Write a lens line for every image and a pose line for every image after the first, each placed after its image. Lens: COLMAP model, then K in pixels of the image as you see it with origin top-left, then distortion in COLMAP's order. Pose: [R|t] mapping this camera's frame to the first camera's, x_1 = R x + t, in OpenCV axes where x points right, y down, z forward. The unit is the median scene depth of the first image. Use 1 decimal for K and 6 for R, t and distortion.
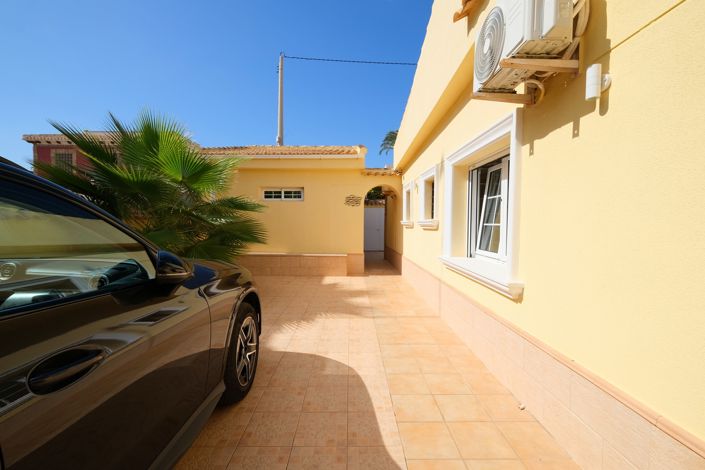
lens RADIAL K [[305.4, 0, 351.1], [0, 305.4, 233.4], [0, 0, 1]] dist [-0.009094, -0.000517]
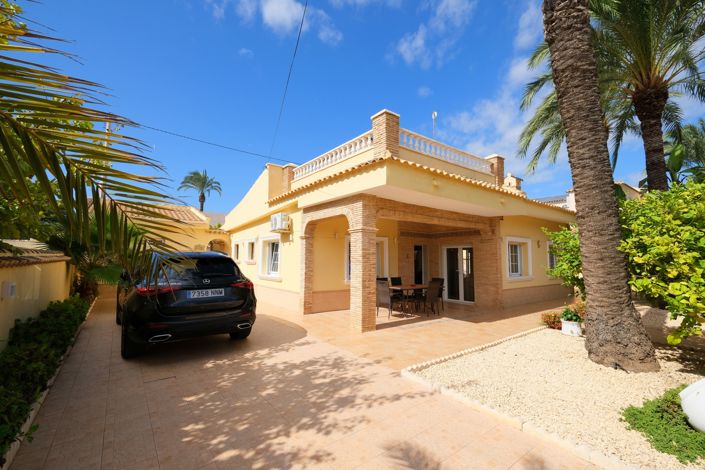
lens RADIAL K [[310.6, 0, 354.6], [0, 310.6, 231.1], [0, 0, 1]] dist [-0.000212, 0.000065]
pose [[0.797639, 0.065650, 0.599552, -0.673527], [0.014126, 0.991752, -0.127389, 0.058794], [-0.602970, 0.110080, 0.790132, -1.675912]]
